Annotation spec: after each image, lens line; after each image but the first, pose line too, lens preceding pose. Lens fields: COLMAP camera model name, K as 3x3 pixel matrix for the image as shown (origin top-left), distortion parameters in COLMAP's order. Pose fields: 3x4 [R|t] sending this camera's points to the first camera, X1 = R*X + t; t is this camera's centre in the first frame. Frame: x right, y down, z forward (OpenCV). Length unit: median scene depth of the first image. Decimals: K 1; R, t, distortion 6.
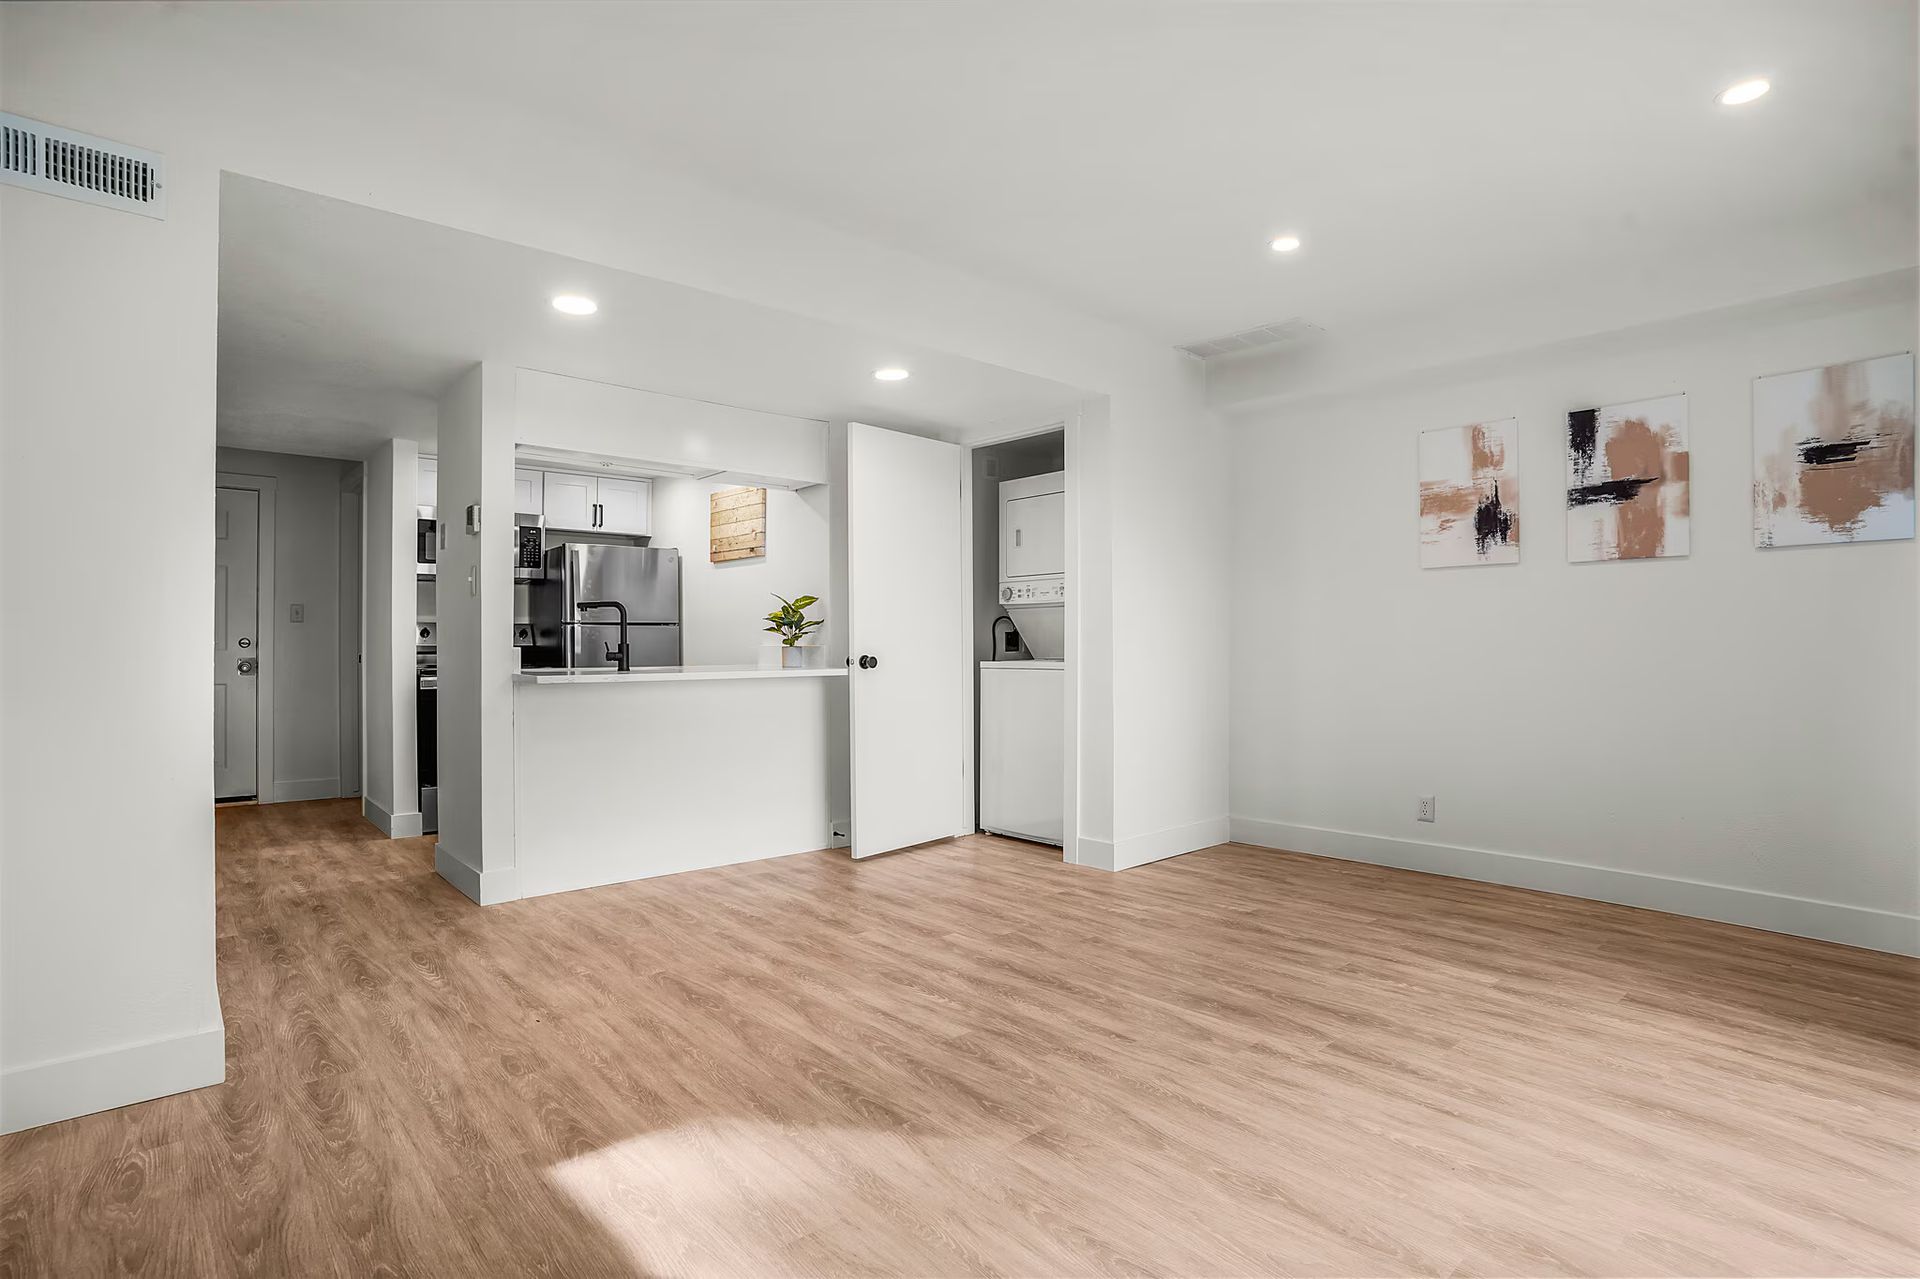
lens RADIAL K [[966.1, 0, 937.2], [0, 966.1, 632.8], [0, 0, 1]] dist [-0.051800, 0.013867]
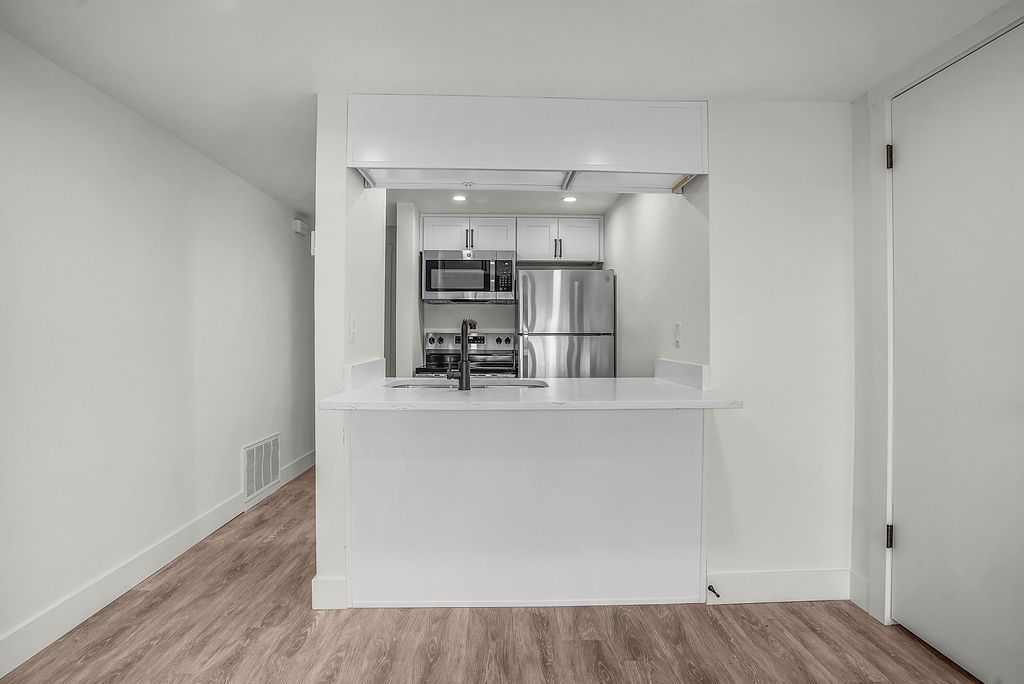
lens RADIAL K [[515.3, 0, 520.3], [0, 515.3, 332.3], [0, 0, 1]] dist [-0.051800, 0.013867]
pose [[0.775598, -0.001024, -0.631227, 0.035403], [0.005009, 0.999977, 0.004533, -0.014950], [0.631207, -0.006678, 0.775585, 0.461847]]
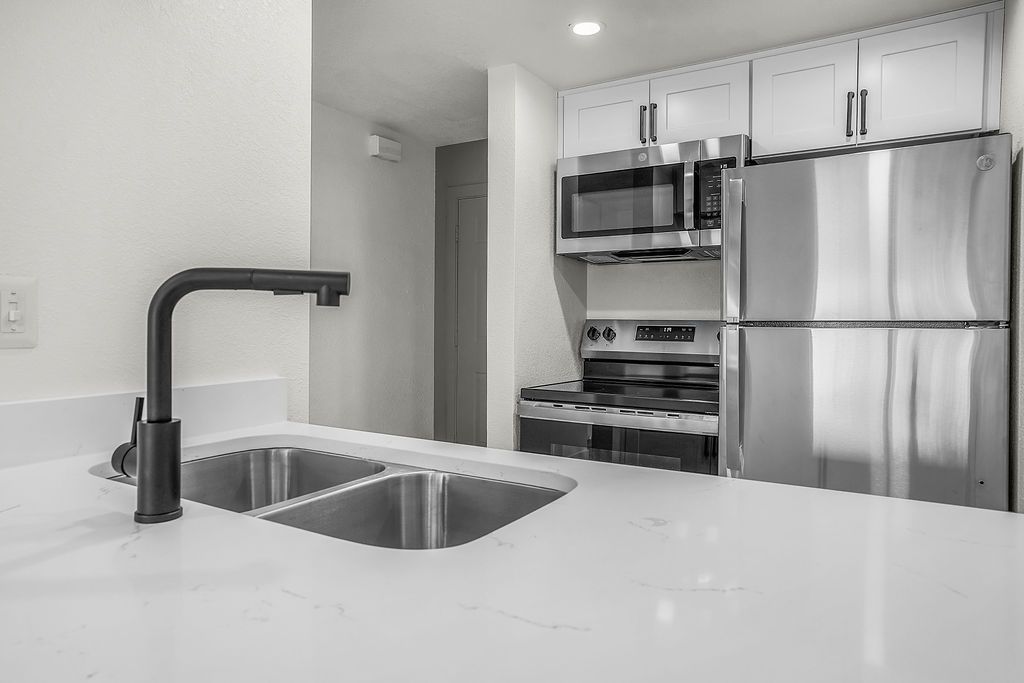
lens RADIAL K [[667.0, 0, 490.6], [0, 667.0, 320.1], [0, 0, 1]] dist [-0.012268, -0.004087]
pose [[0.305514, 0.001205, -0.952187, -0.076062], [0.004410, 0.999987, 0.002680, -0.012618], [0.952177, -0.005018, 0.305504, 0.731025]]
